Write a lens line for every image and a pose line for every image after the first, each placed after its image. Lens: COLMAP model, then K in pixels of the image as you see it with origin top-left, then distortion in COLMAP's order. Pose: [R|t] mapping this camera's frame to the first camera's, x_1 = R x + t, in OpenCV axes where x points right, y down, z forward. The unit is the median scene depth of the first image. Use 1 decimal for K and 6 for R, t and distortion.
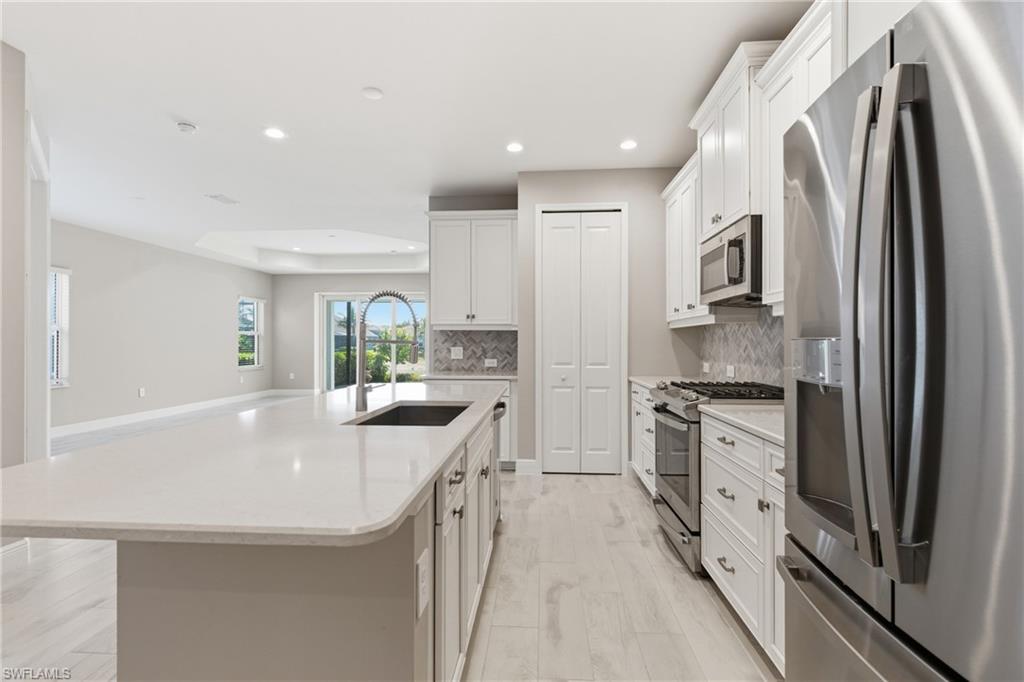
lens RADIAL K [[466.6, 0, 512.5], [0, 466.6, 338.3], [0, 0, 1]] dist [-0.000486, 0.000228]
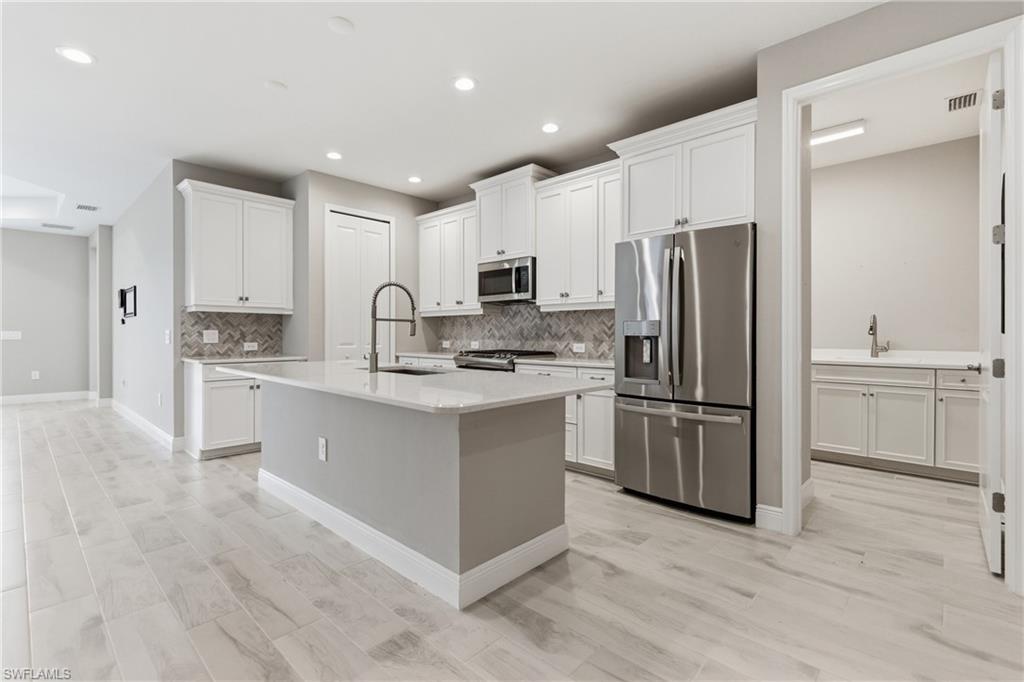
lens RADIAL K [[466.6, 0, 507.0], [0, 466.6, 333.7], [0, 0, 1]] dist [-0.000486, 0.000228]
pose [[0.637646, 0.000454, 0.770329, -0.459975], [-0.007961, 0.999950, 0.006000, 0.015602], [-0.770288, -0.009958, 0.637618, -0.052002]]
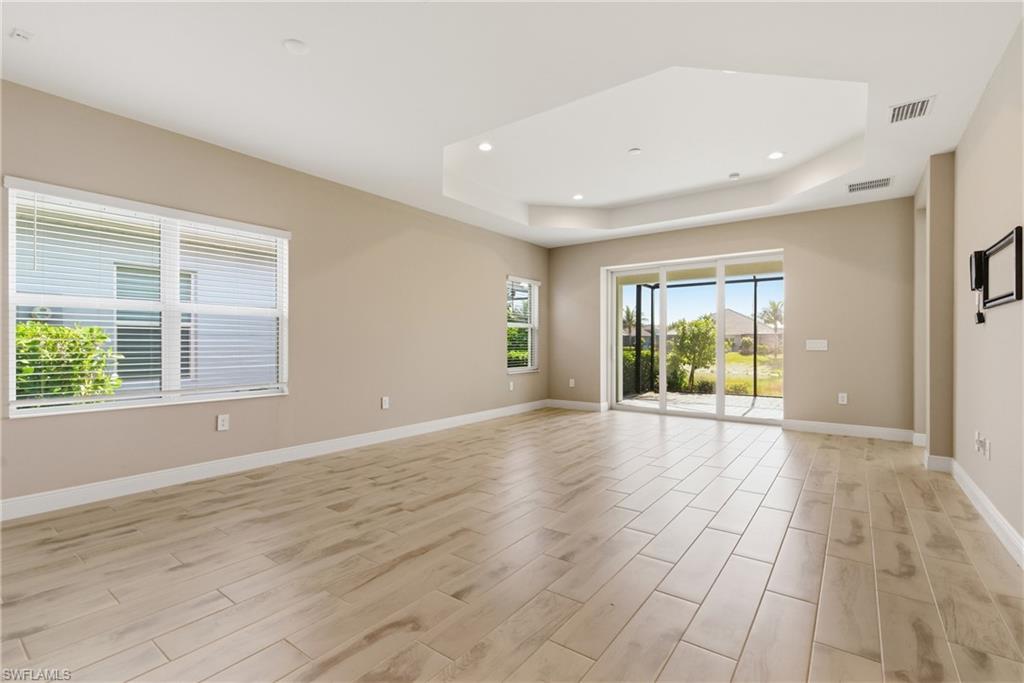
lens RADIAL K [[466.6, 0, 508.8], [0, 466.6, 345.7], [0, 0, 1]] dist [-0.000486, 0.000228]
pose [[0.840822, 0.004351, -0.541294, -0.339117], [0.003844, 0.999894, 0.014009, 0.024493], [0.541298, -0.013860, 0.840717, 0.704160]]
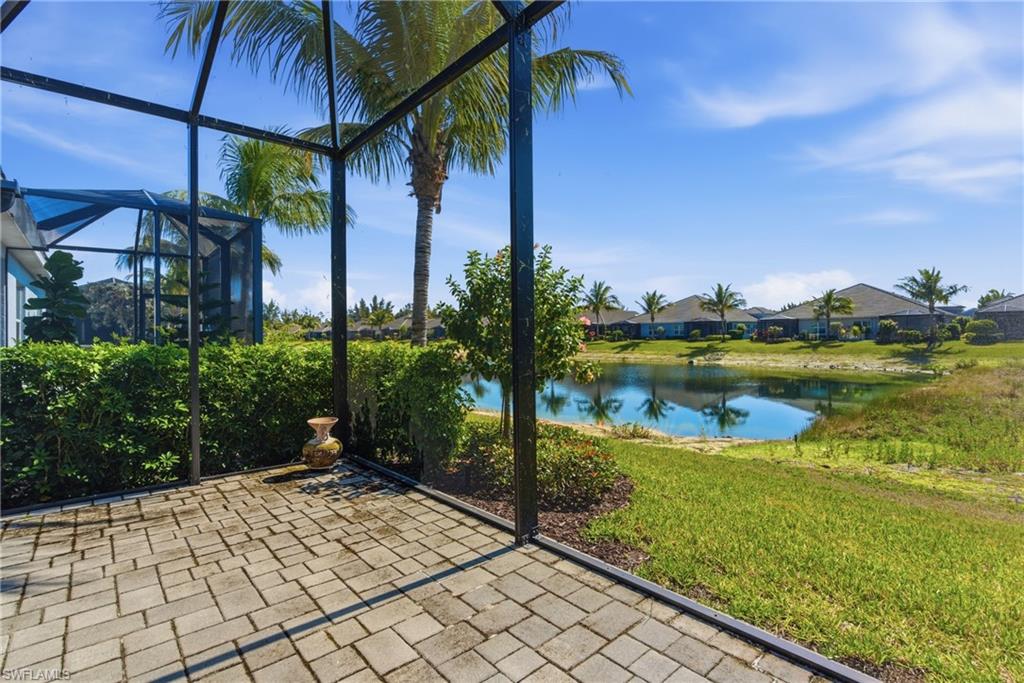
lens RADIAL K [[466.6, 0, 516.9], [0, 466.6, 343.7], [0, 0, 1]] dist [-0.000486, 0.000228]
pose [[0.693887, 0.006571, -0.720054, -0.209008], [0.017998, 0.999488, 0.026465, 0.079209], [0.719859, -0.031323, 0.693414, 2.766728]]
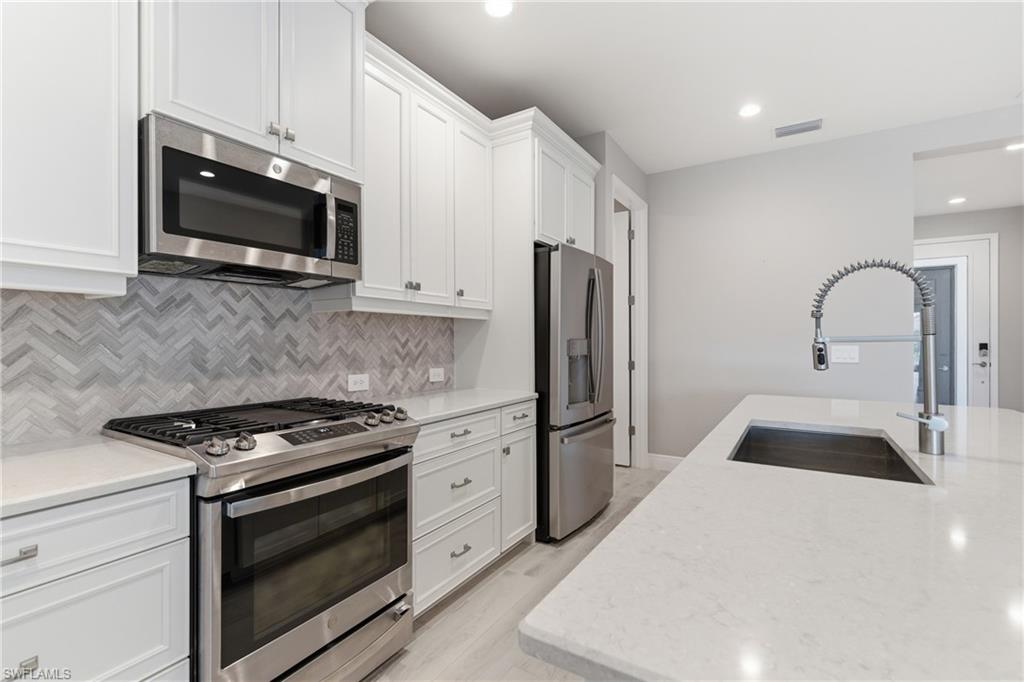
lens RADIAL K [[466.6, 0, 516.6], [0, 466.6, 342.7], [0, 0, 1]] dist [-0.000486, 0.000228]
pose [[-0.883607, -0.000830, 0.468228, -0.058665], [-0.002929, 0.999989, -0.003755, 0.007499], [-0.468219, -0.004689, -0.883600, 0.749444]]
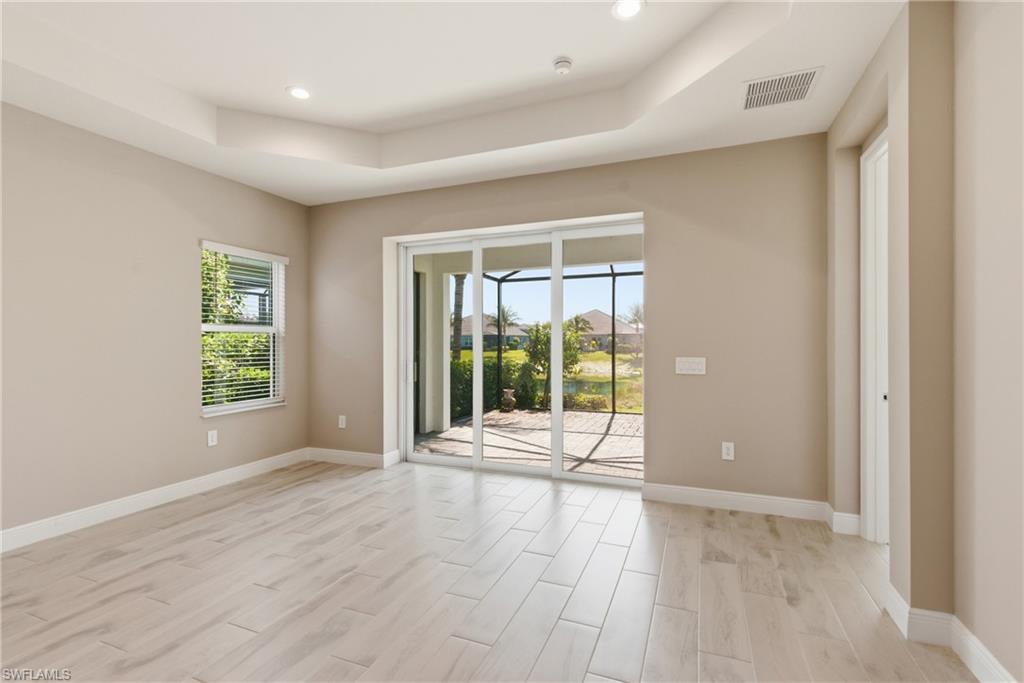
lens RADIAL K [[466.6, 0, 517.0], [0, 466.6, 344.6], [0, 0, 1]] dist [-0.000486, 0.000228]
pose [[0.953870, 0.000739, -0.300221, -0.363810], [0.004290, 0.999861, 0.016092, -0.003979], [0.300191, -0.016637, 0.953734, 1.316387]]
